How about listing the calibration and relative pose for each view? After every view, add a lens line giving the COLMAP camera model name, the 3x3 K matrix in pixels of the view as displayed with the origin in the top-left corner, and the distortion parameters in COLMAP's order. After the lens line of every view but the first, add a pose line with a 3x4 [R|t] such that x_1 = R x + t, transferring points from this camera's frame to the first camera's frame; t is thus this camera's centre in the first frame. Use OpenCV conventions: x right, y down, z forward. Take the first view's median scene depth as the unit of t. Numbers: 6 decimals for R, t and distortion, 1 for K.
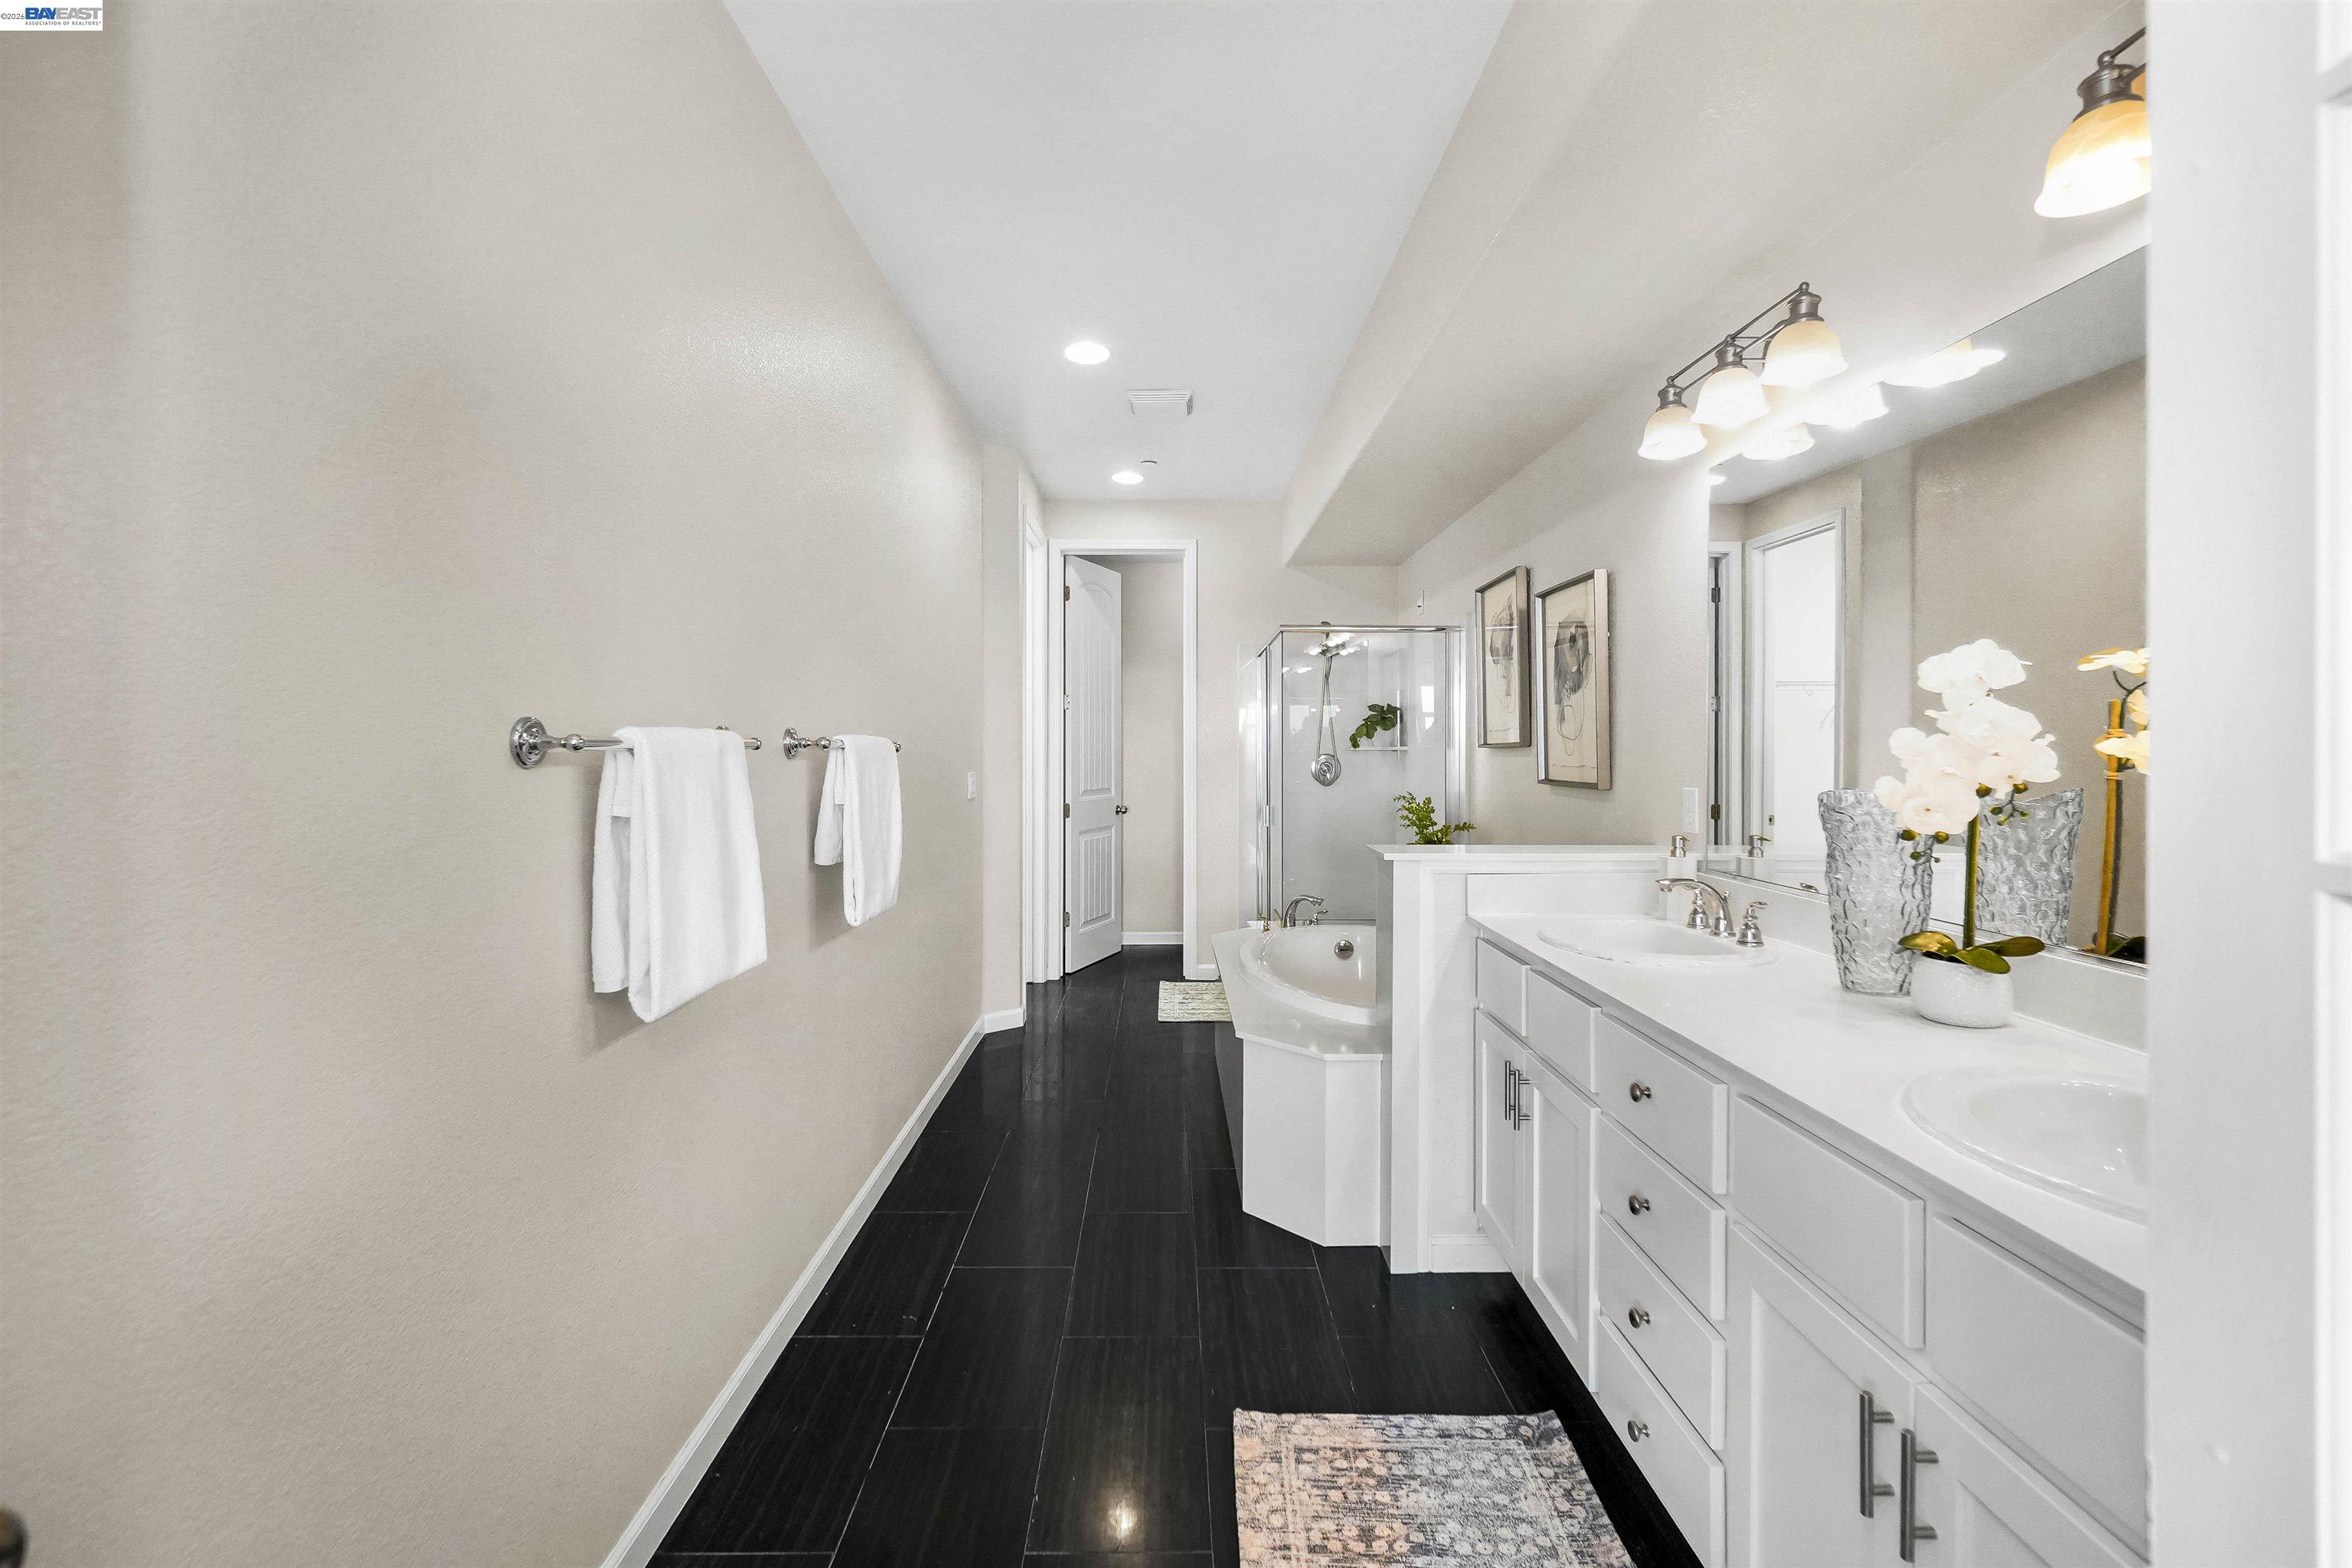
lens RADIAL K [[1017.9, 0, 1173.3], [0, 1017.9, 764.8], [0, 0, 1]] dist [-0.012997, 0.001904]
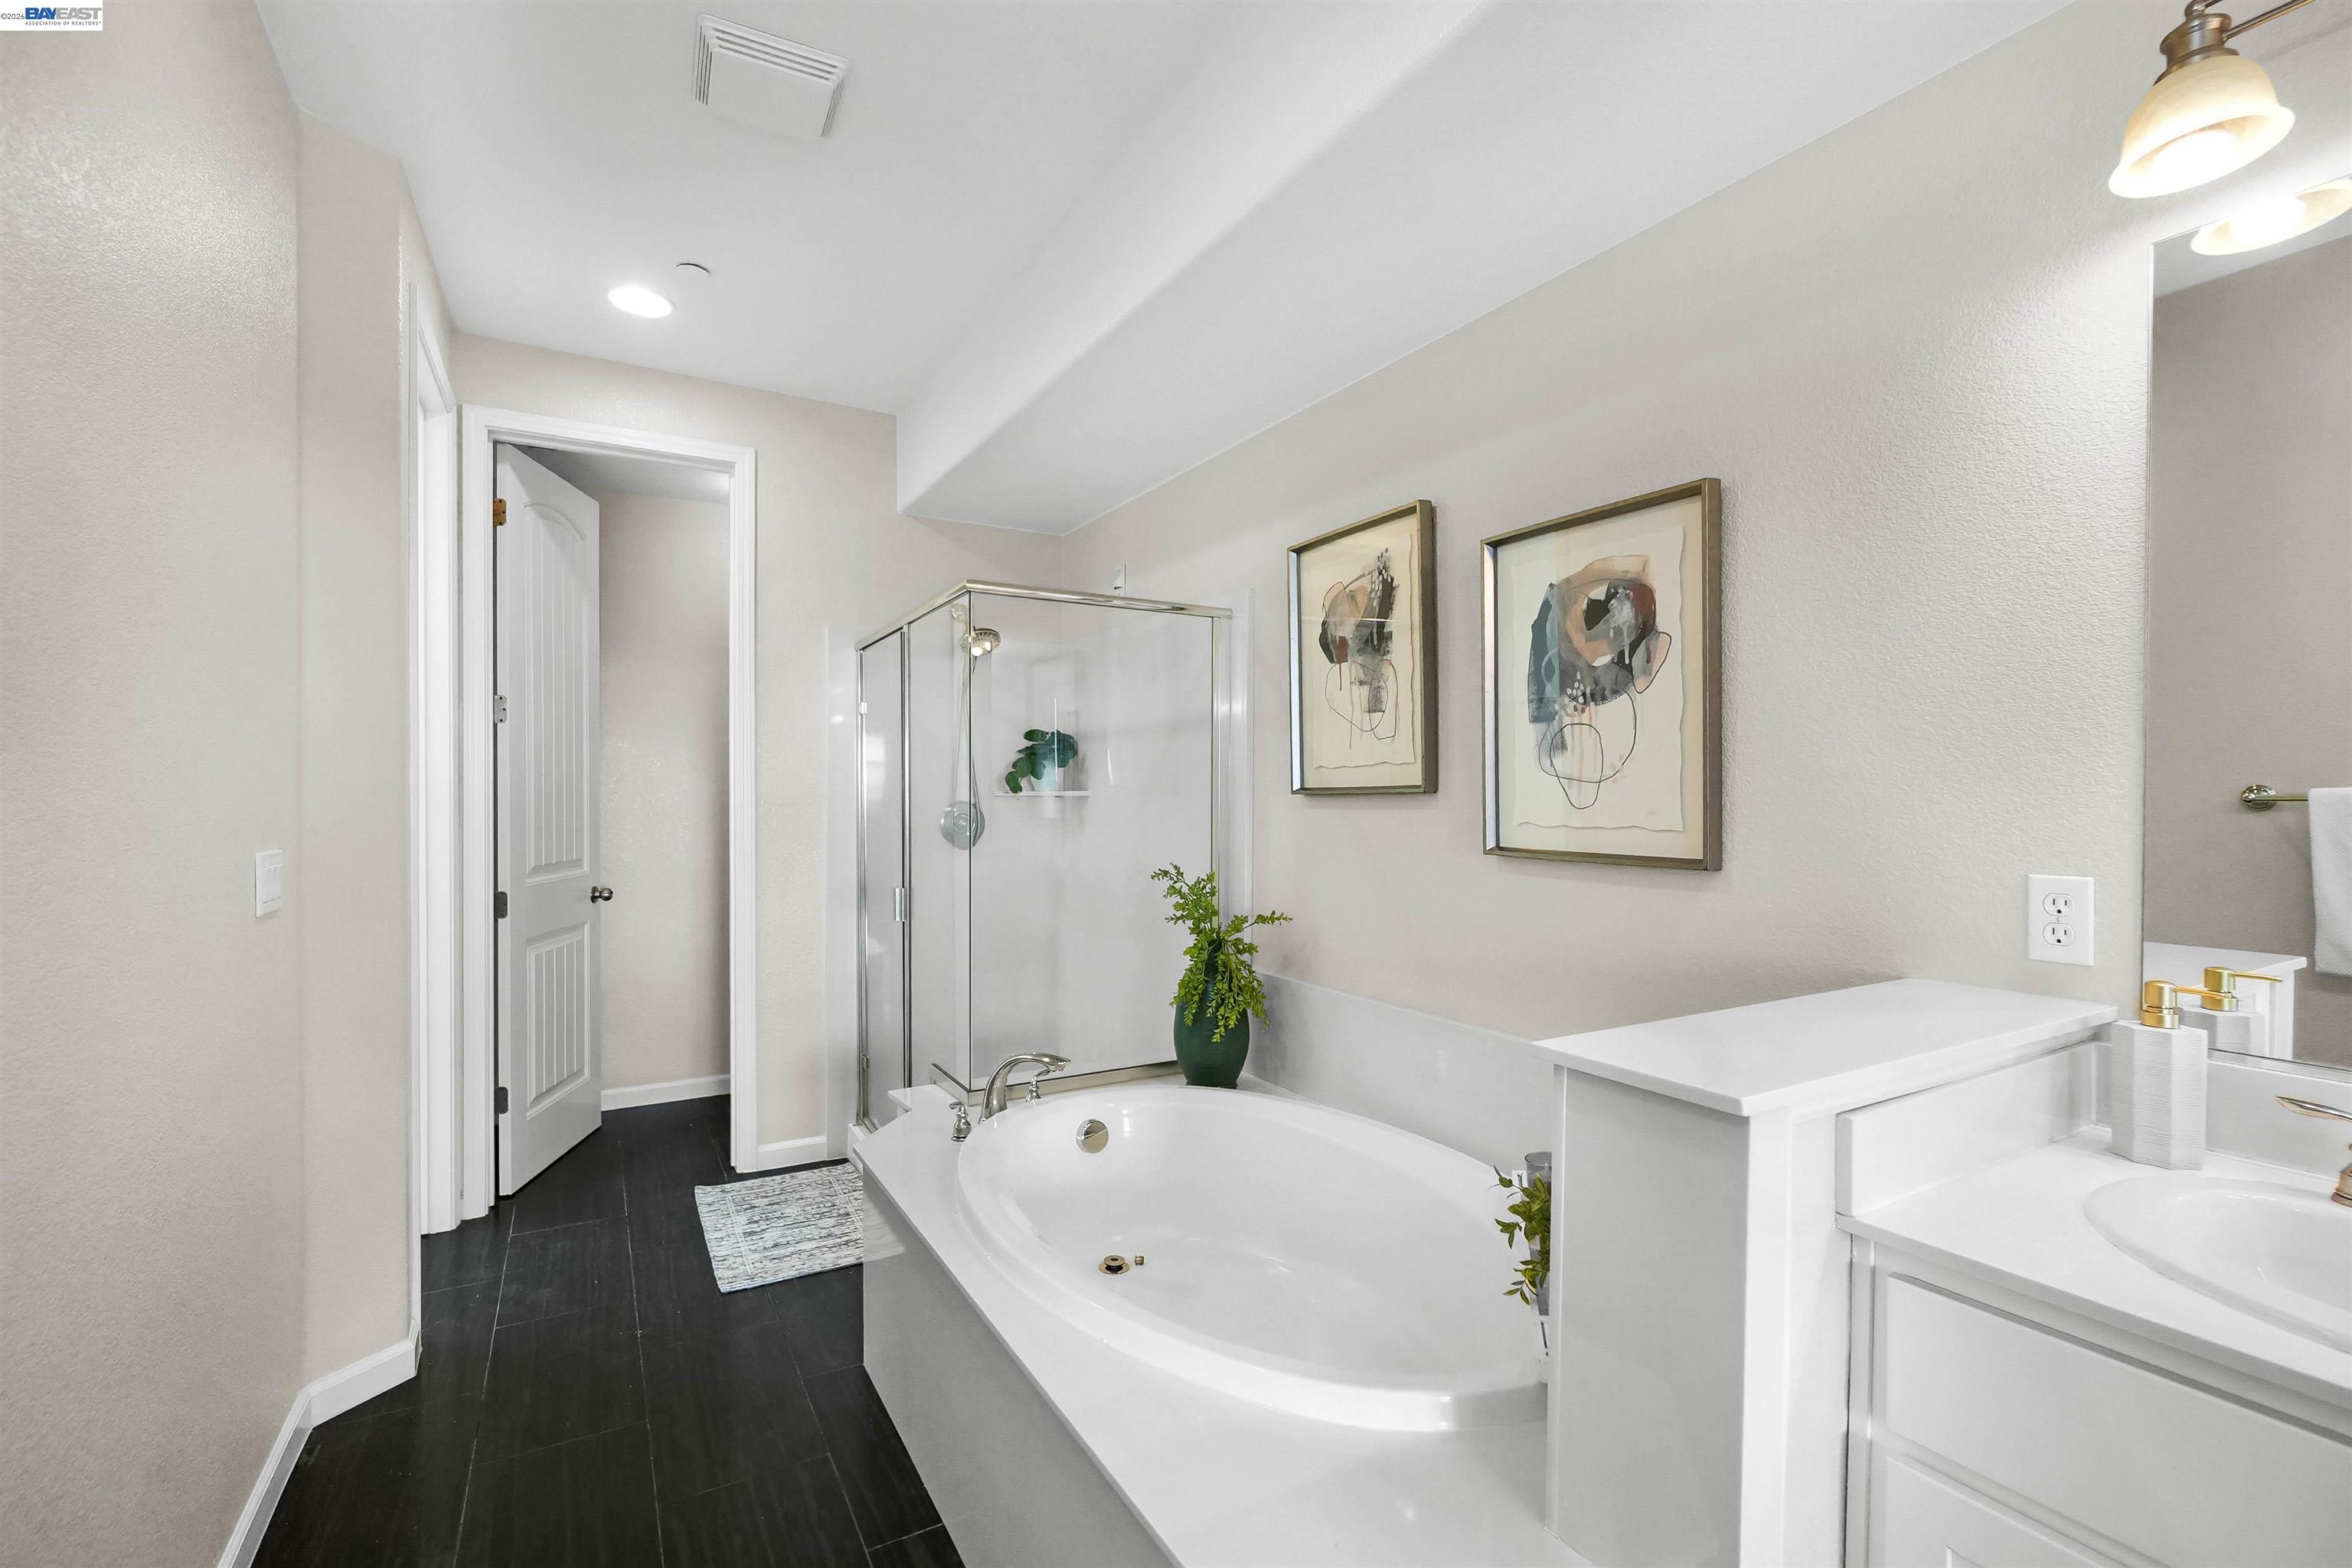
lens RADIAL K [[1017.9, 0, 1179.2], [0, 1017.9, 809.2], [0, 0, 1]] dist [-0.012997, 0.001904]
pose [[0.866232, -0.004221, 0.499624, -0.062417], [0.004180, 0.999991, 0.001202, -0.006090], [-0.499625, 0.001047, 0.866241, 0.352074]]
